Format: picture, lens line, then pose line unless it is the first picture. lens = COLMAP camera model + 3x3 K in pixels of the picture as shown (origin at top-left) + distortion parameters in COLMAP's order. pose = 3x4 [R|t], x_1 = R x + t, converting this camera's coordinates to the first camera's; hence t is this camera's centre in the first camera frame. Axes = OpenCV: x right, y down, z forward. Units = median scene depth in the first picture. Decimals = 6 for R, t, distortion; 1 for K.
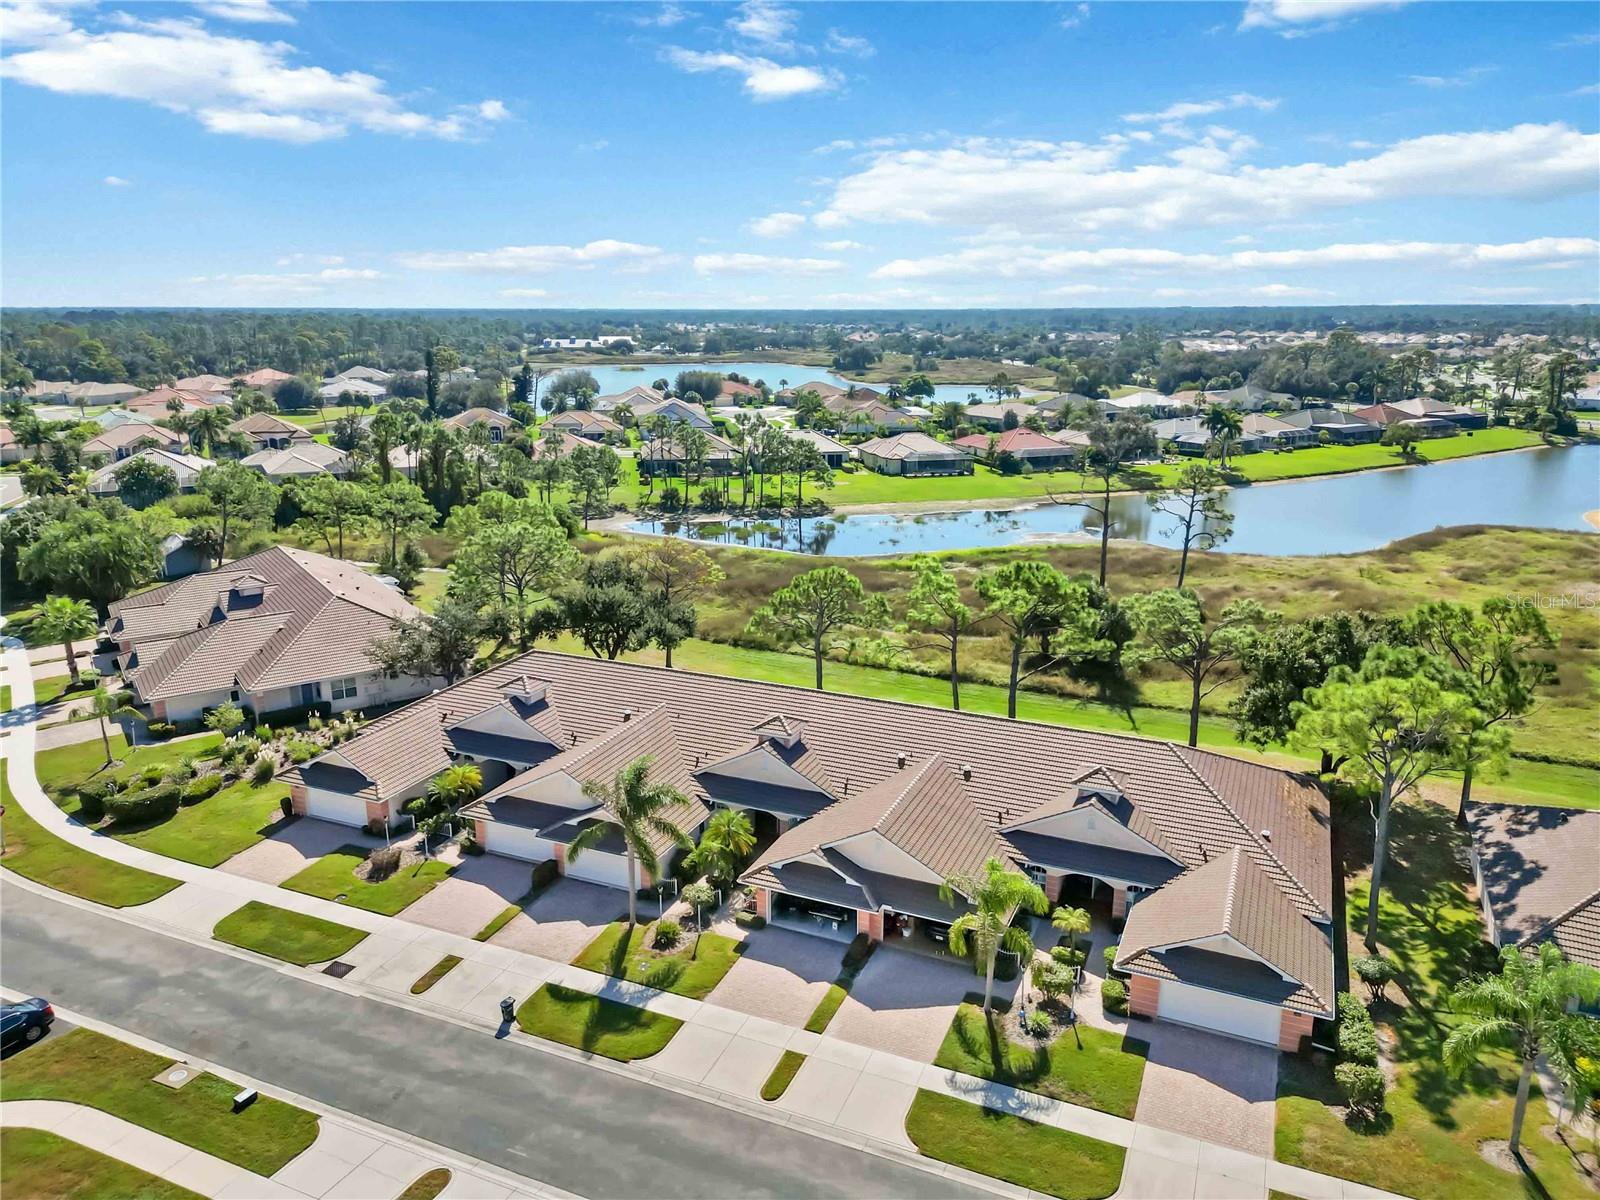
lens RADIAL K [[1137.2, 0, 800.8], [0, 1137.2, 661.2], [0, 0, 1]] dist [0.070079, -0.063757]
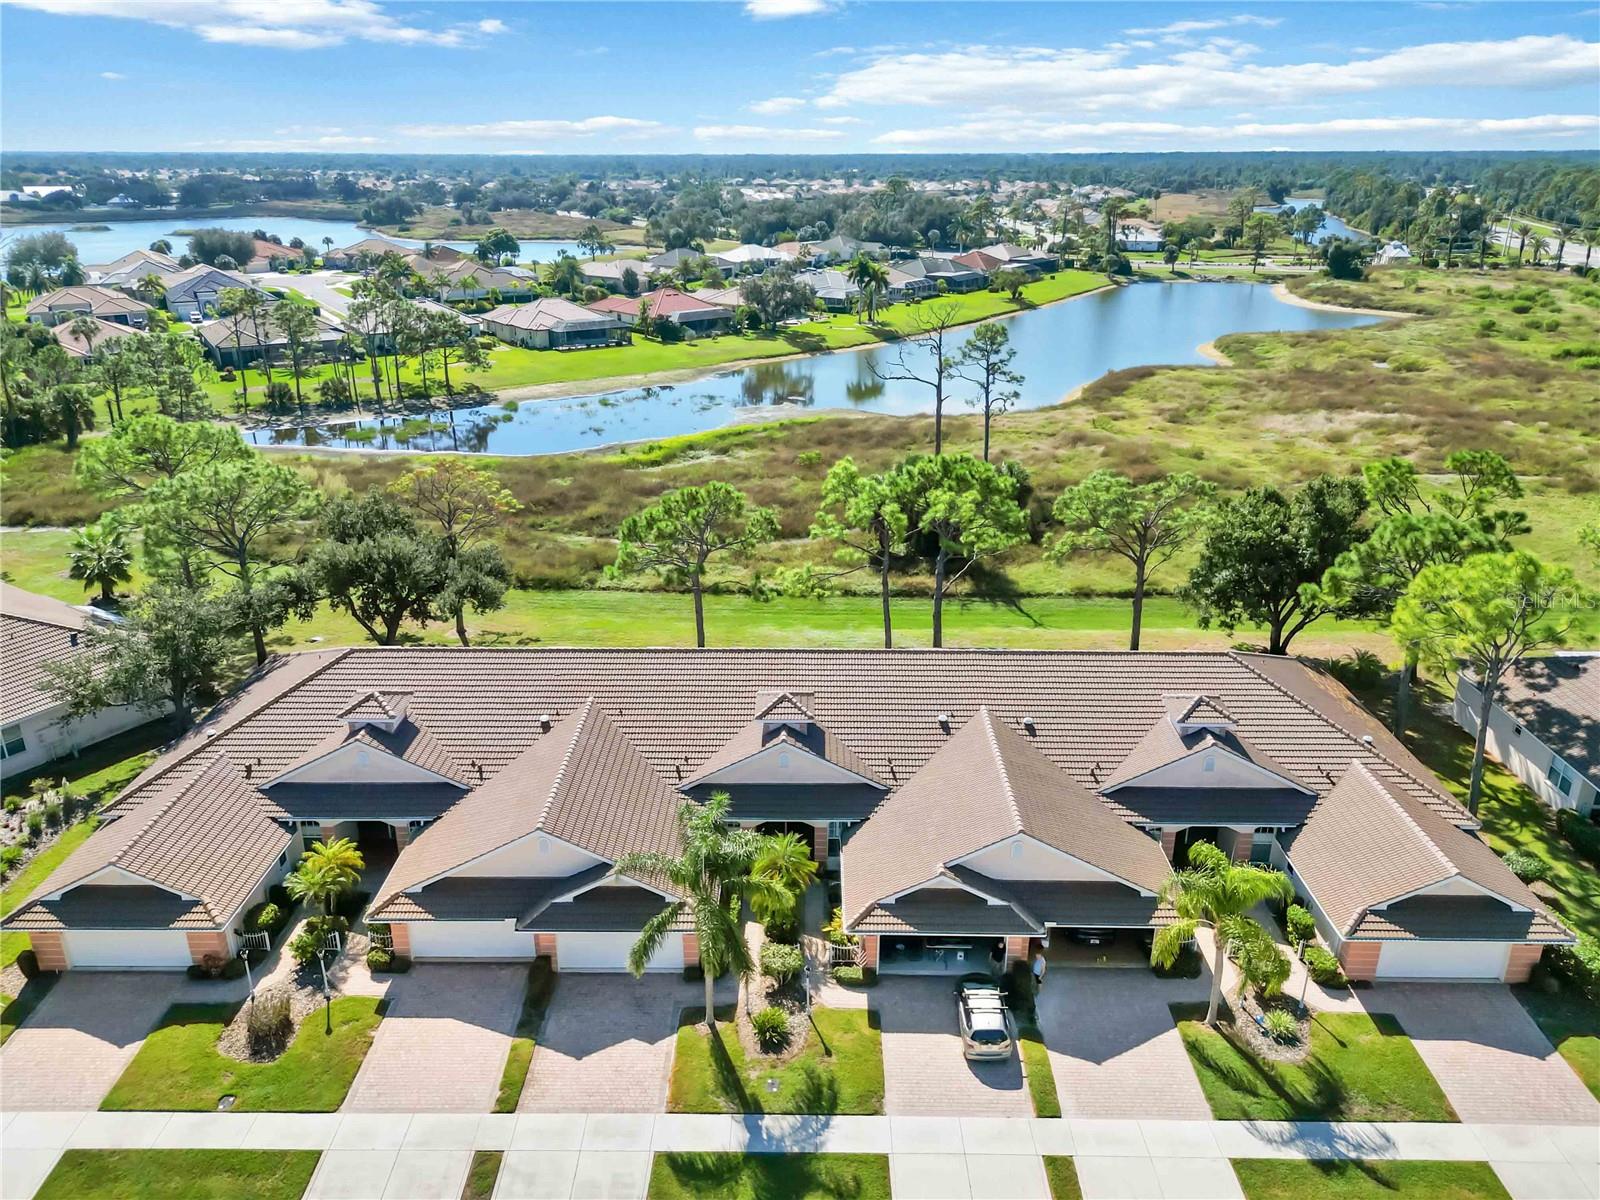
lens RADIAL K [[1137.2, 0, 800.8], [0, 1137.2, 661.2], [0, 0, 1]] dist [0.070079, -0.063757]
pose [[0.915177, -0.163822, 0.368258, -0.161954], [0.120176, 0.983023, 0.138649, -0.044495], [-0.384720, -0.082632, 0.919327, 0.164820]]
